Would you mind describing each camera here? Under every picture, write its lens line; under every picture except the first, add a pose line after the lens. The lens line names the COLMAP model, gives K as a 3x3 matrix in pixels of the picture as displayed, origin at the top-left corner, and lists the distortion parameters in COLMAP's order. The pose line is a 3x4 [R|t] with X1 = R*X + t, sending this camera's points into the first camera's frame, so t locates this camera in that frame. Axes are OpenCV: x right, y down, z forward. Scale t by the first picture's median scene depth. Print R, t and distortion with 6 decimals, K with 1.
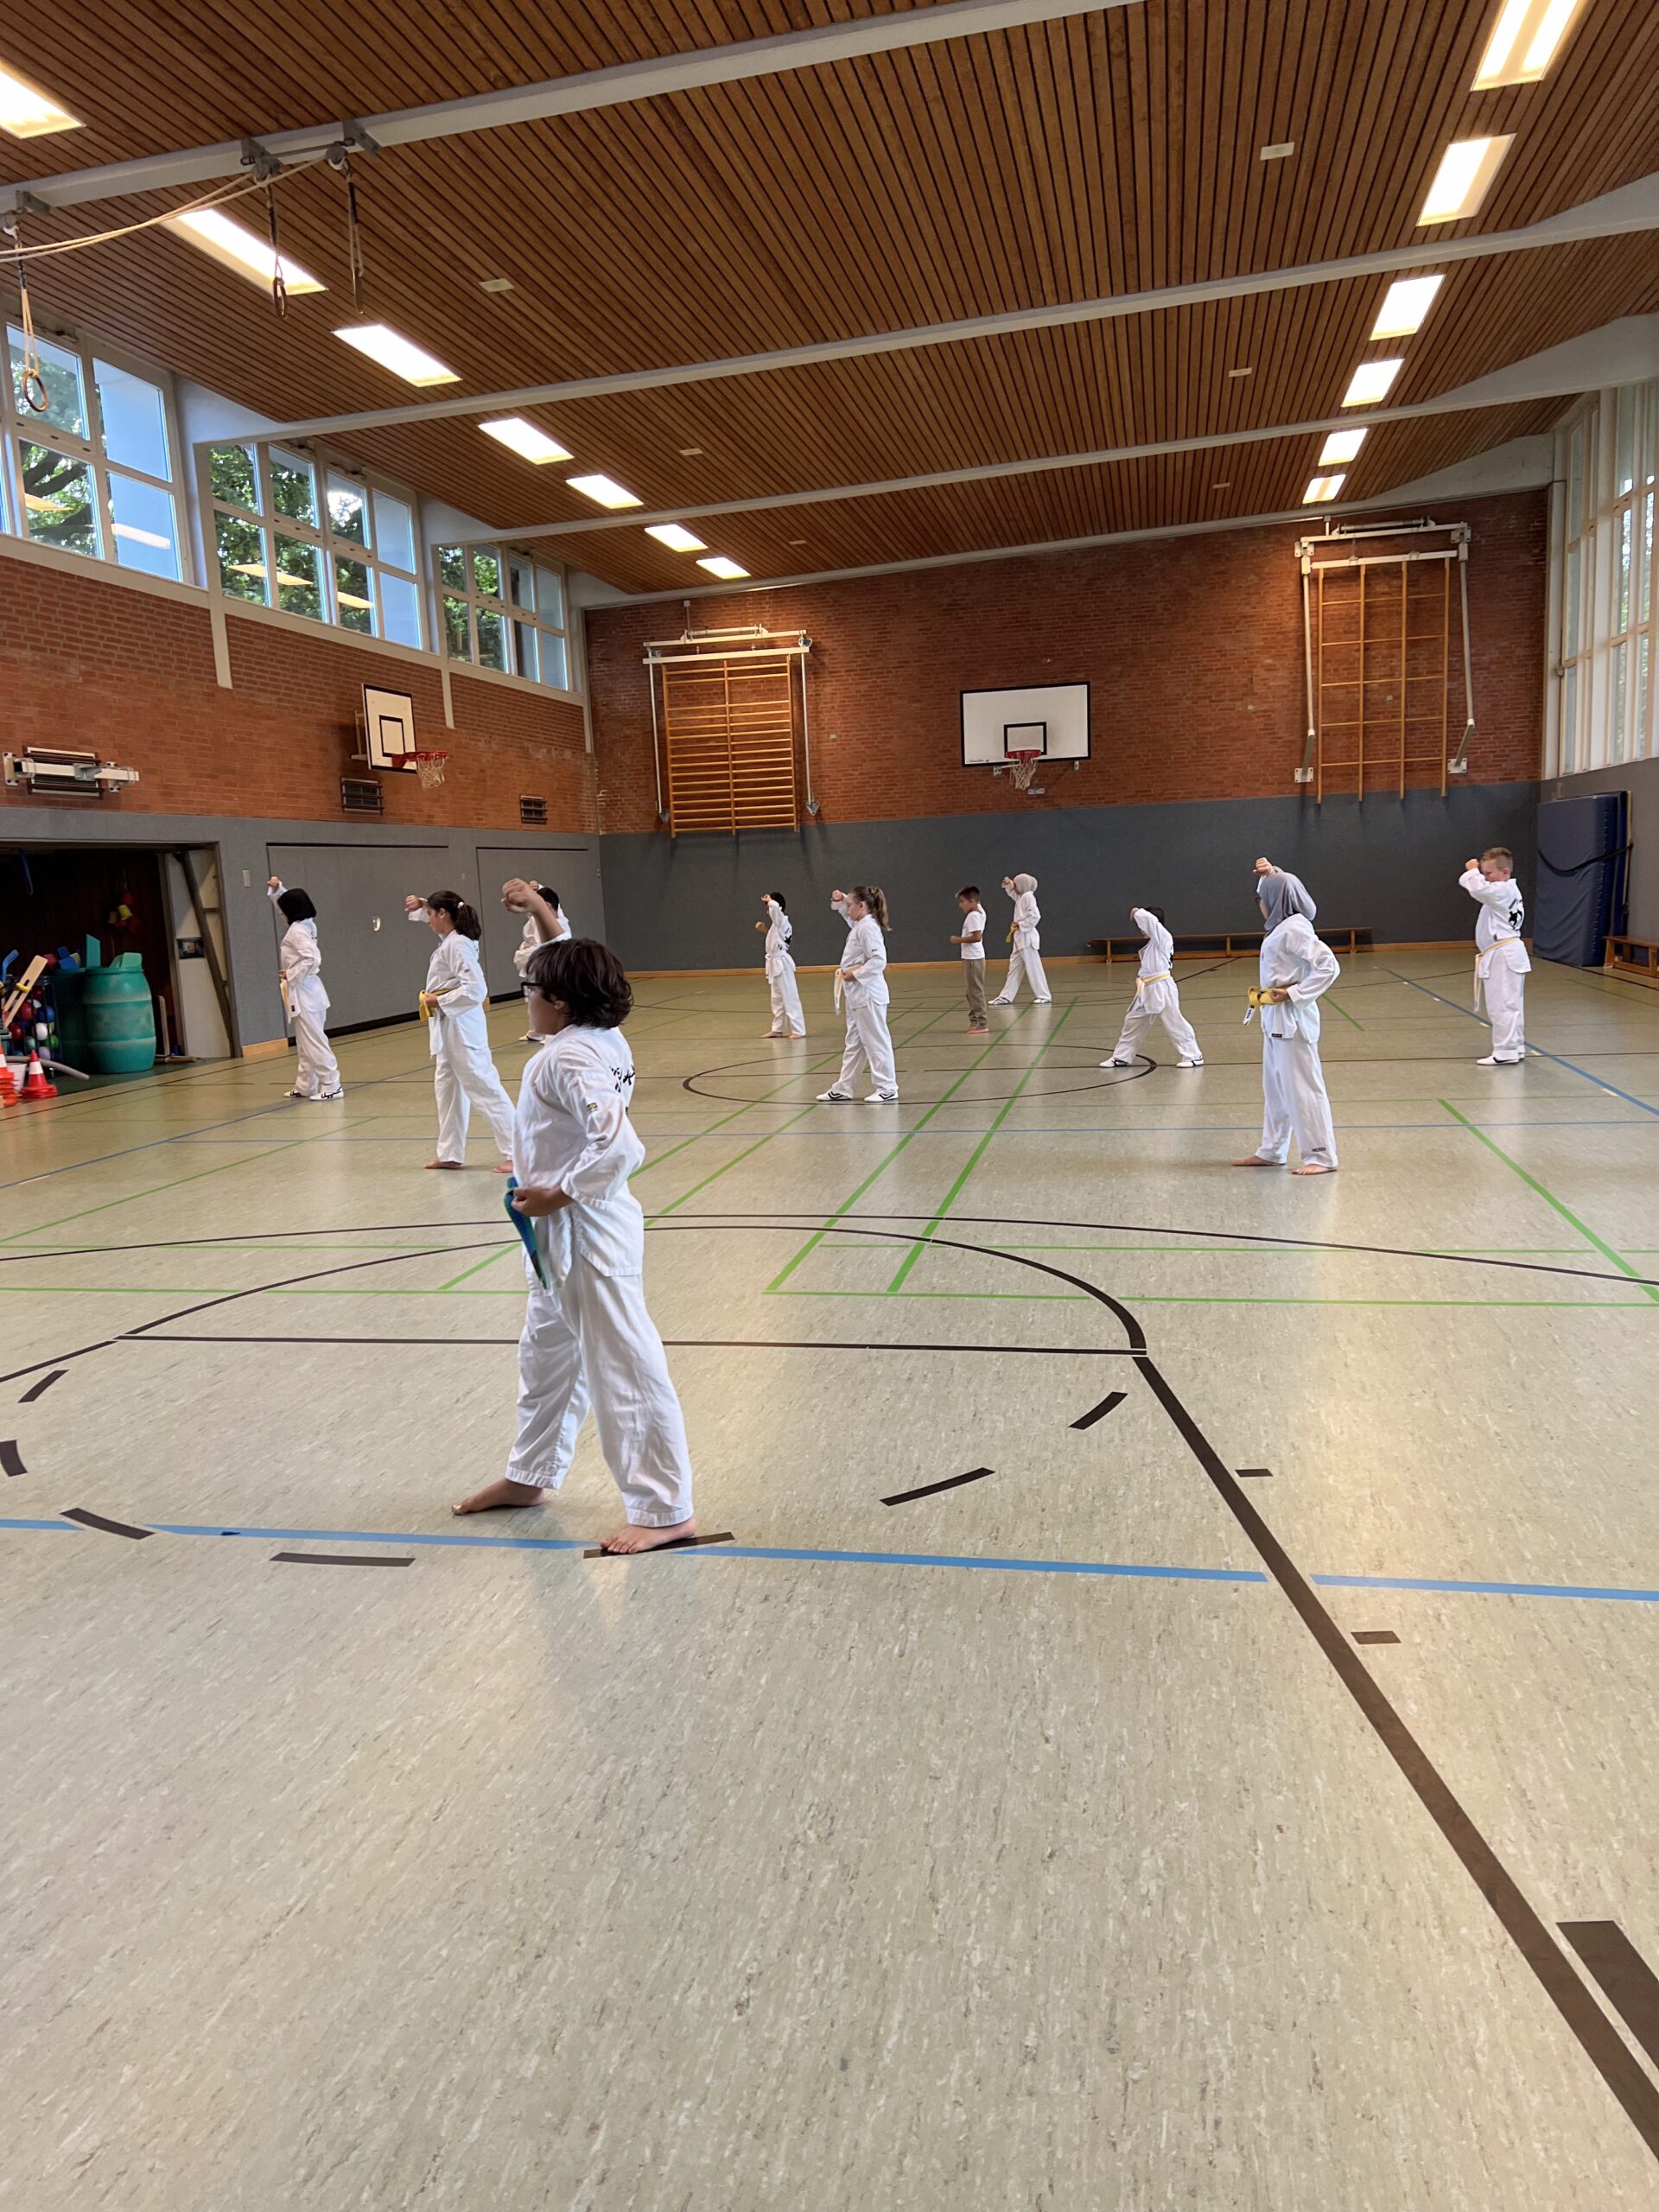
lens RADIAL K [[1645.6, 0, 807.6], [0, 1645.6, 1134.1], [0, 0, 1]] dist [0.049139, -0.054523]
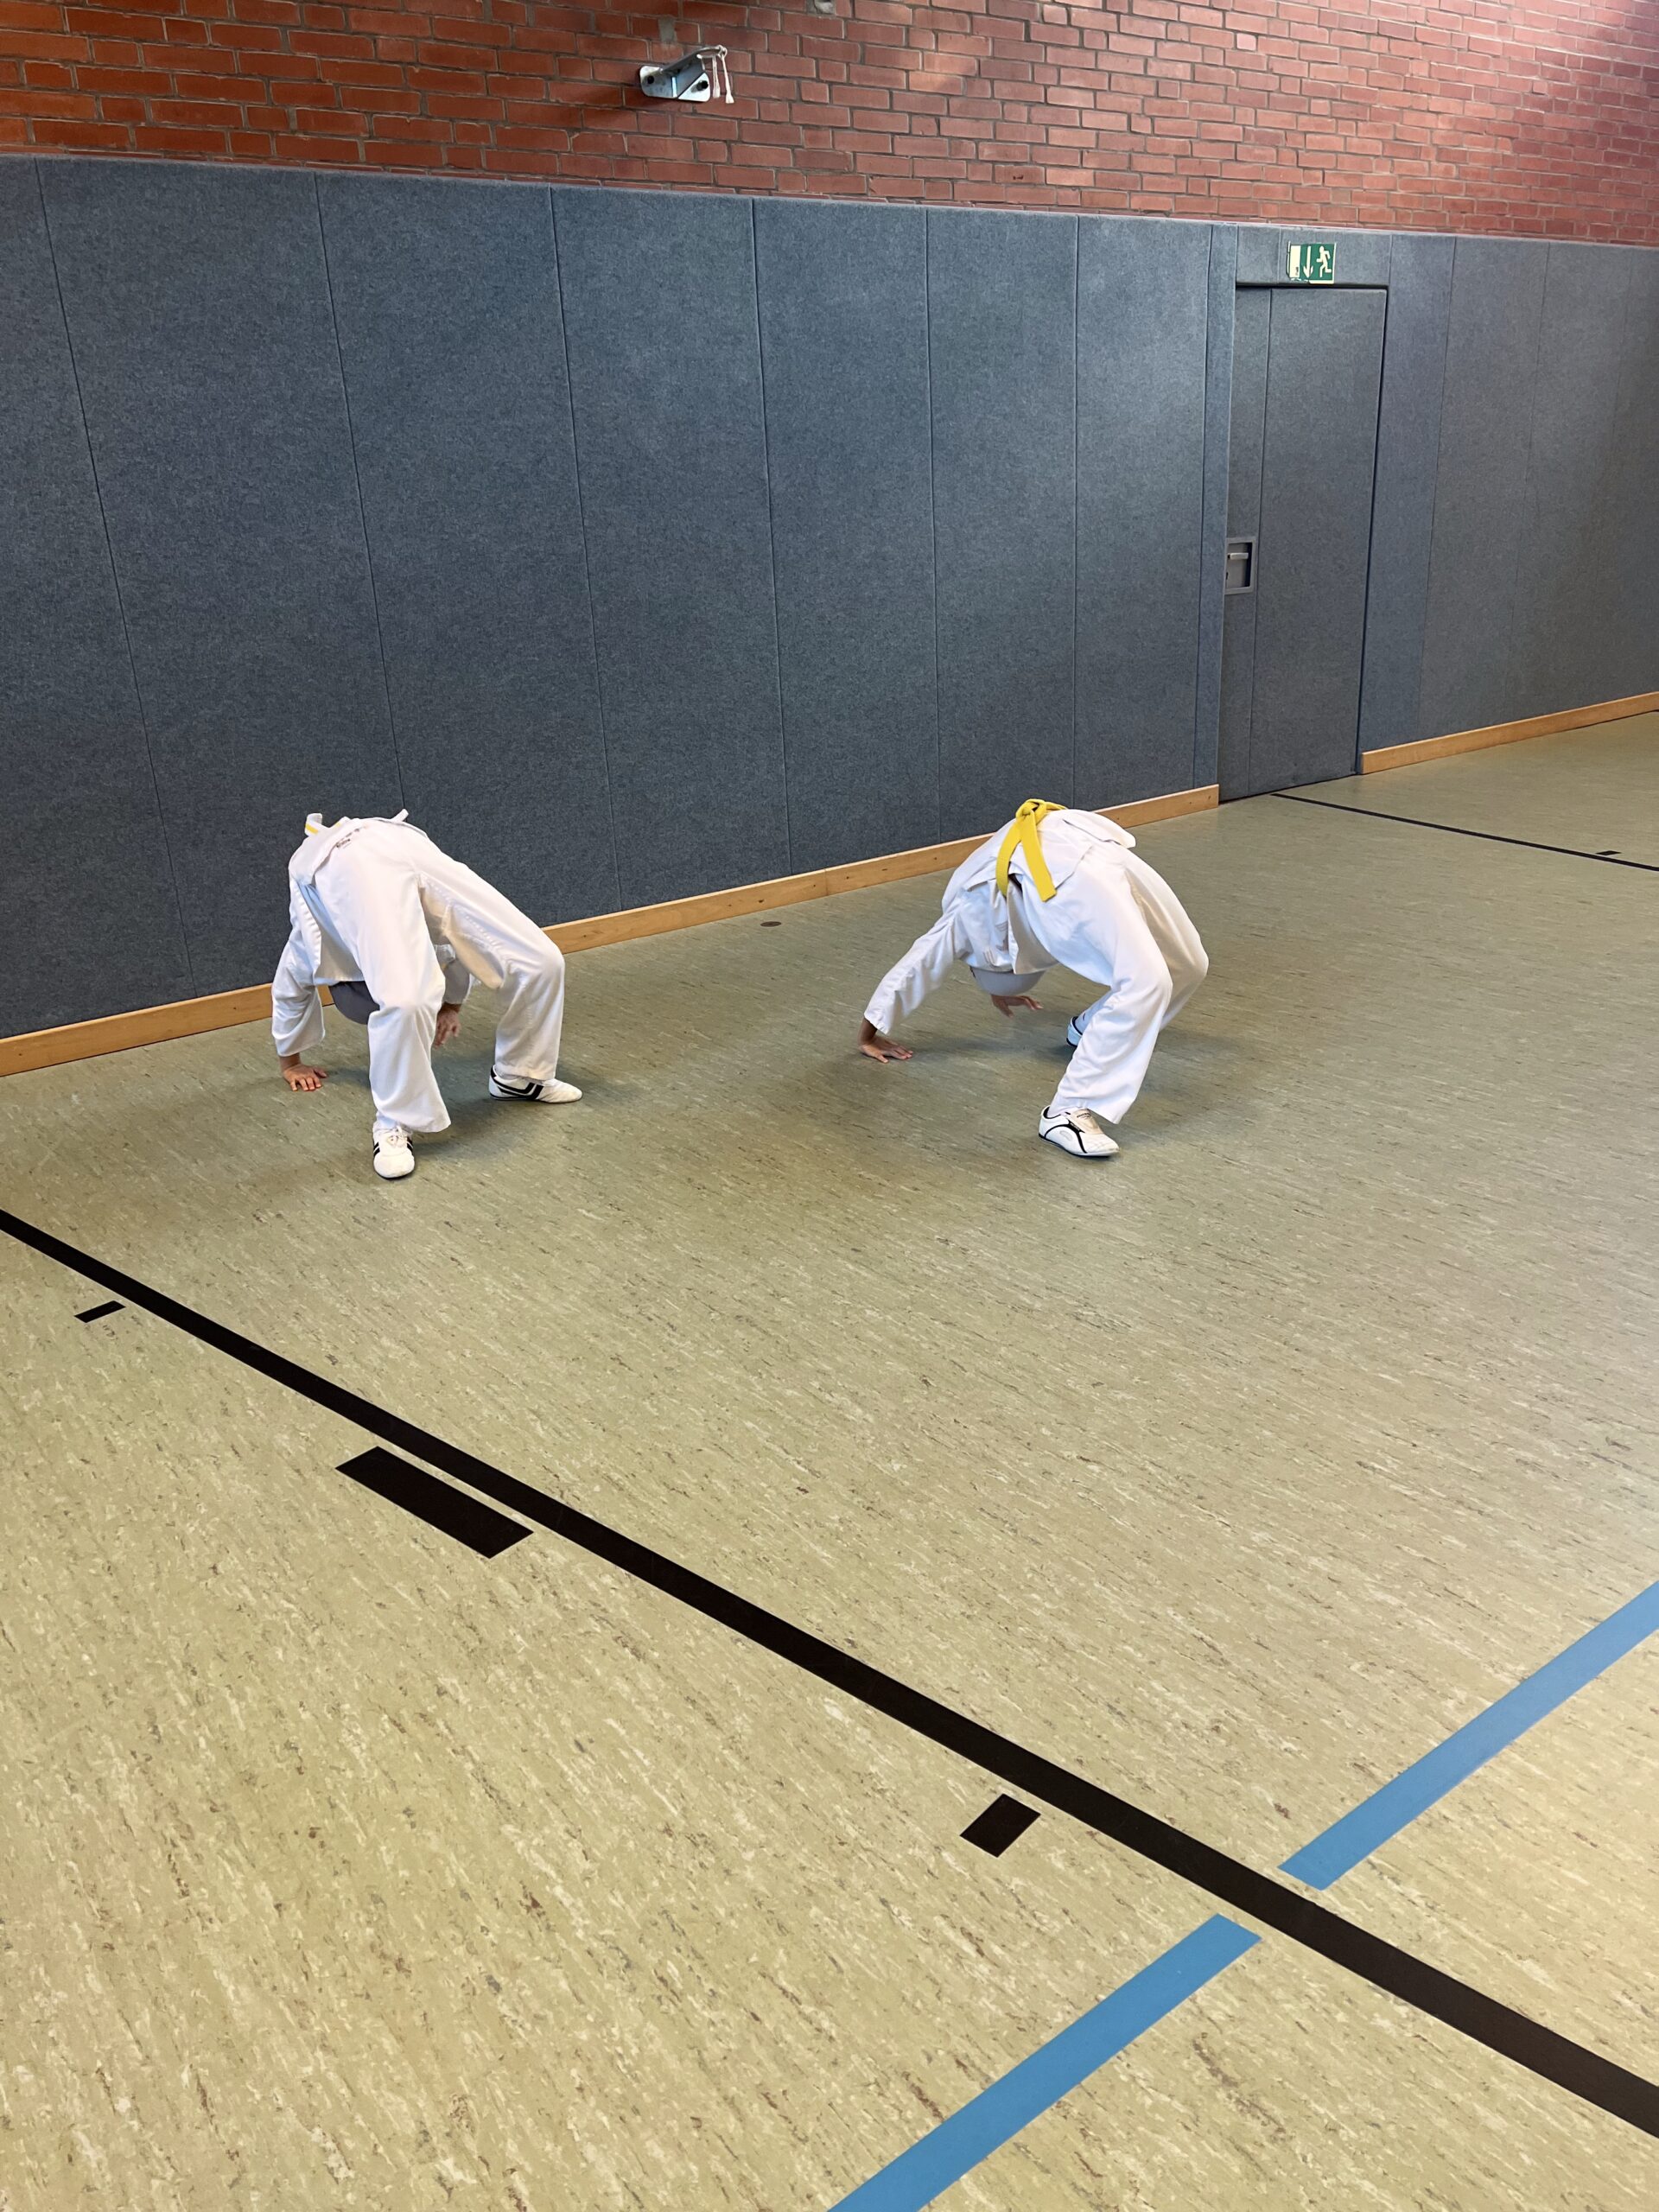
lens RADIAL K [[1645.6, 0, 816.6], [0, 1645.6, 1132.1], [0, 0, 1]] dist [0.049139, -0.054523]
pose [[-0.658352, 0.347557, -0.667665, 0.135936], [-0.028075, 0.875059, 0.483201, -0.036907], [0.752187, 0.336860, -0.566339, 0.236964]]
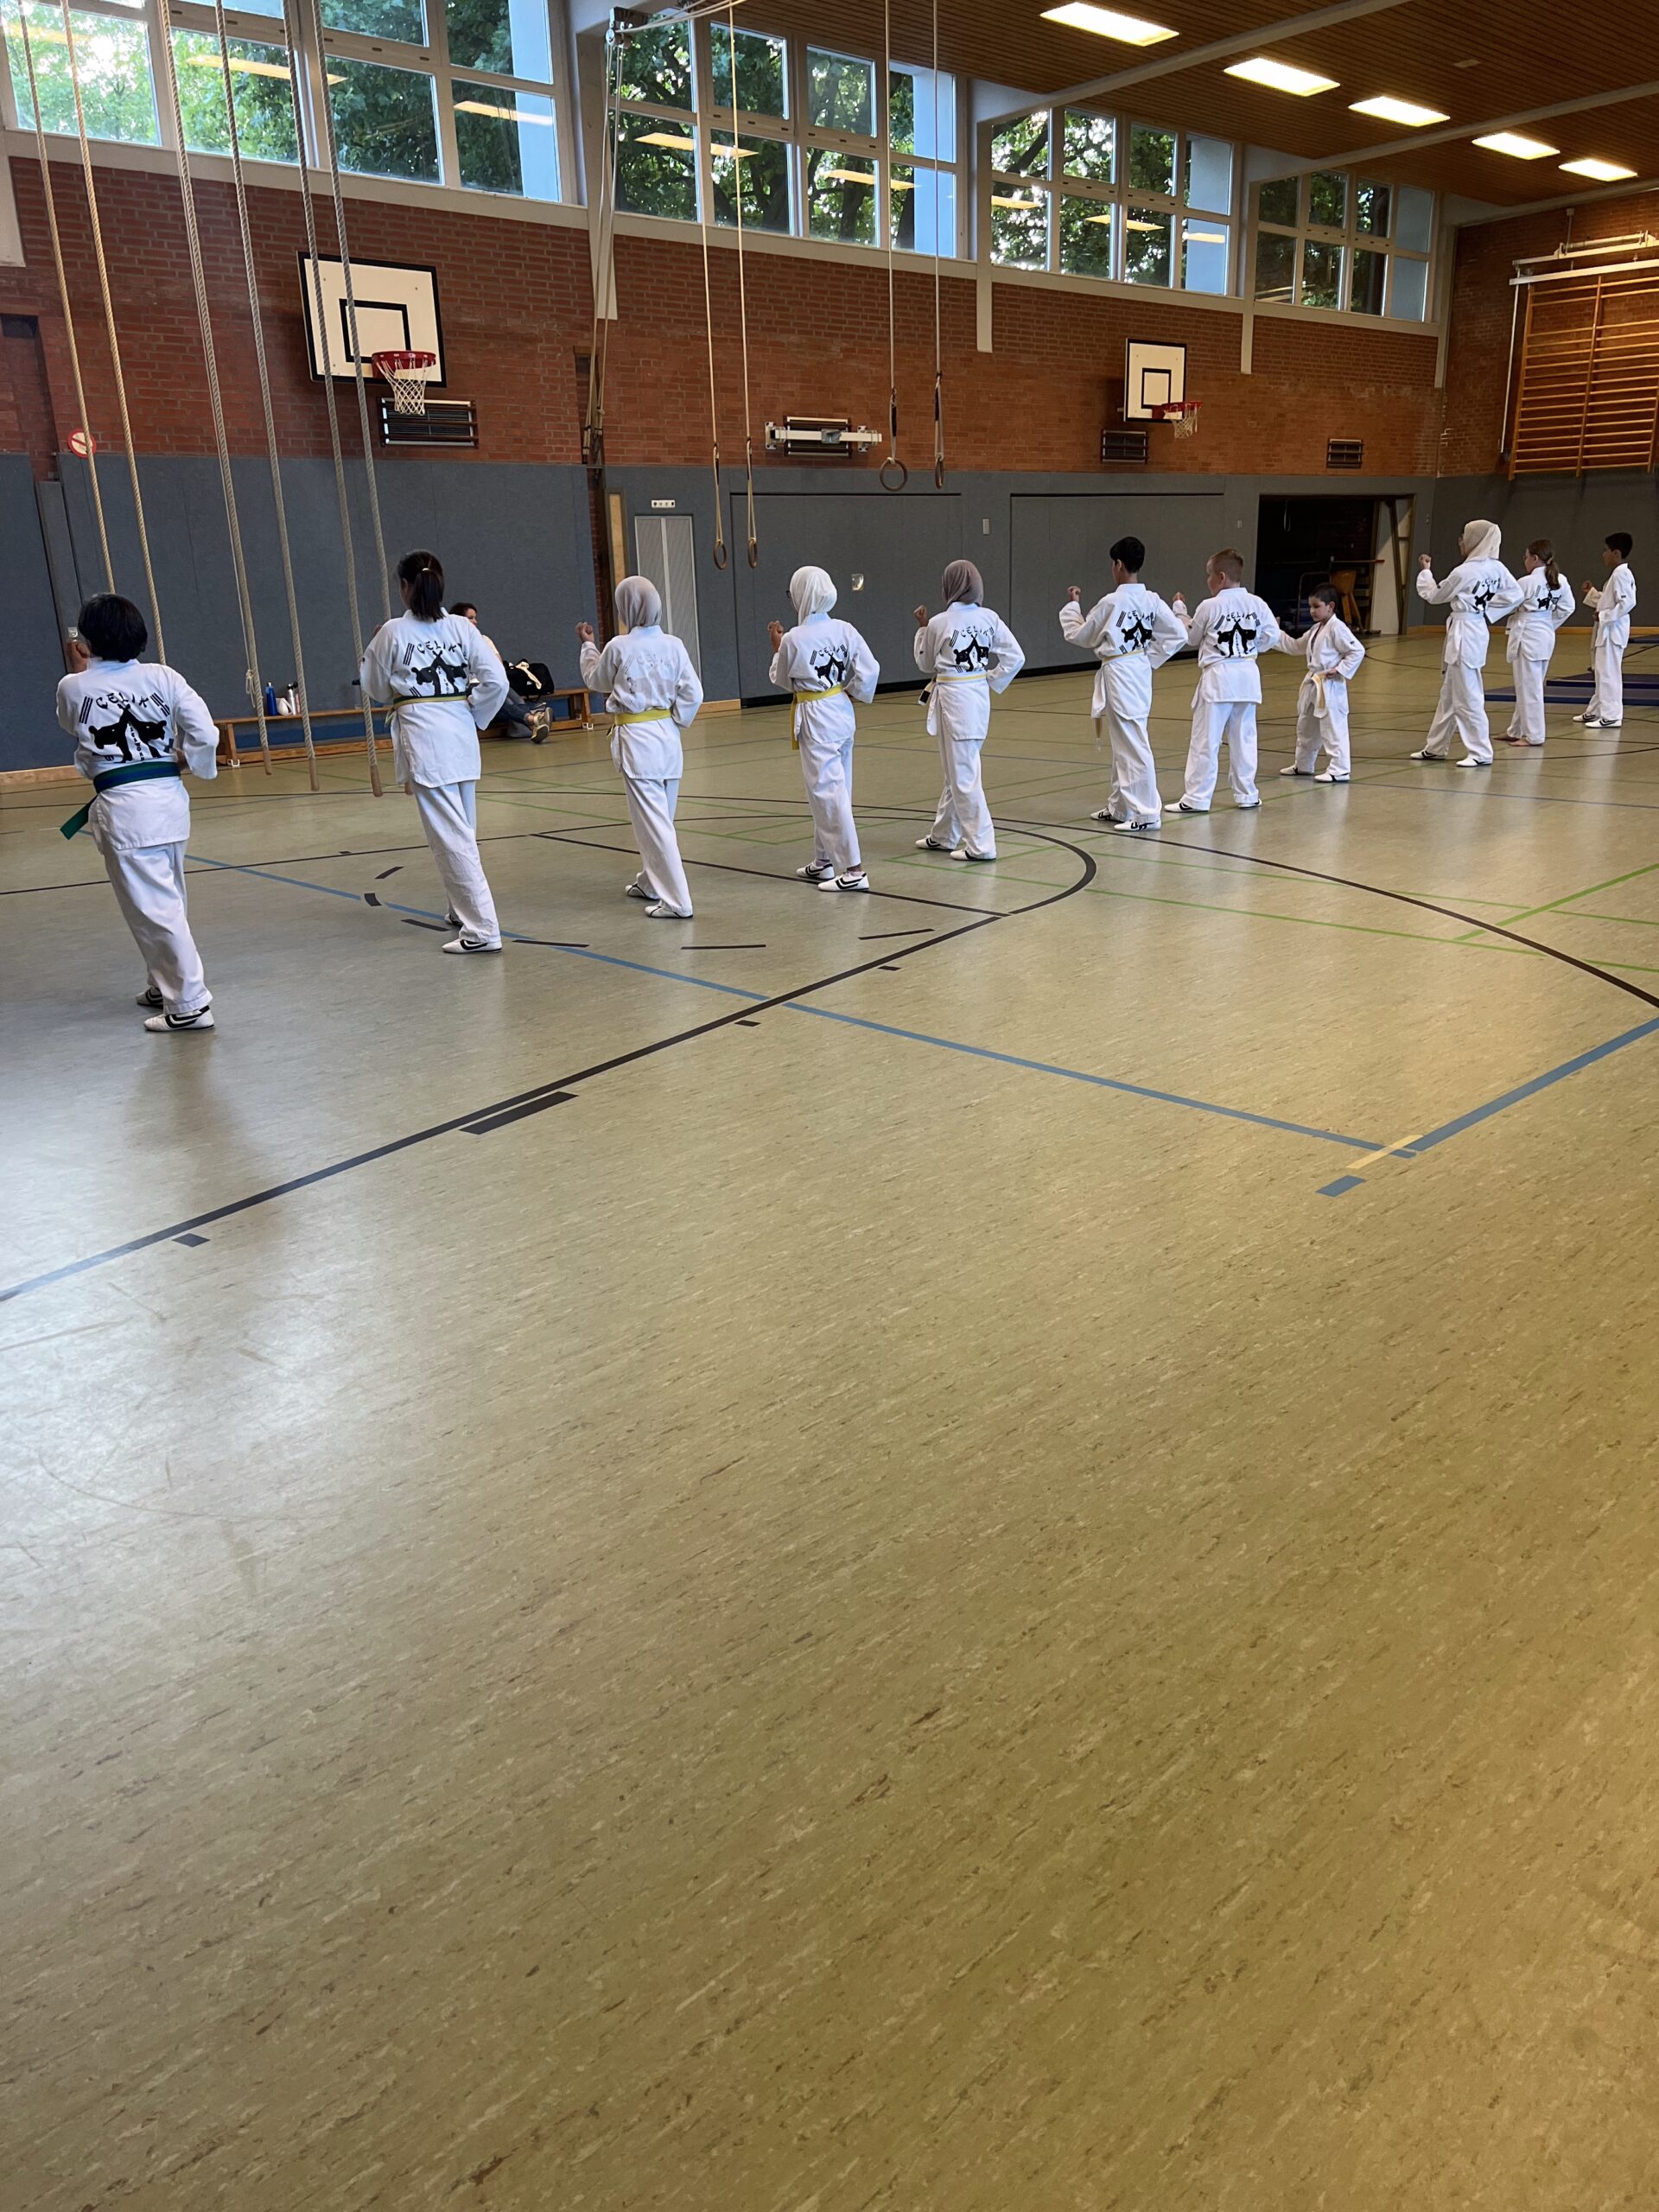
lens RADIAL K [[1645.6, 0, 830.2], [0, 1645.6, 1106.8], [0, 0, 1]] dist [0.049139, -0.054523]
pose [[0.829230, 0.198347, -0.522529, 0.262580], [-0.096556, 0.971693, 0.215615, 0.001972], [0.550504, -0.128341, 0.824908, -0.075052]]
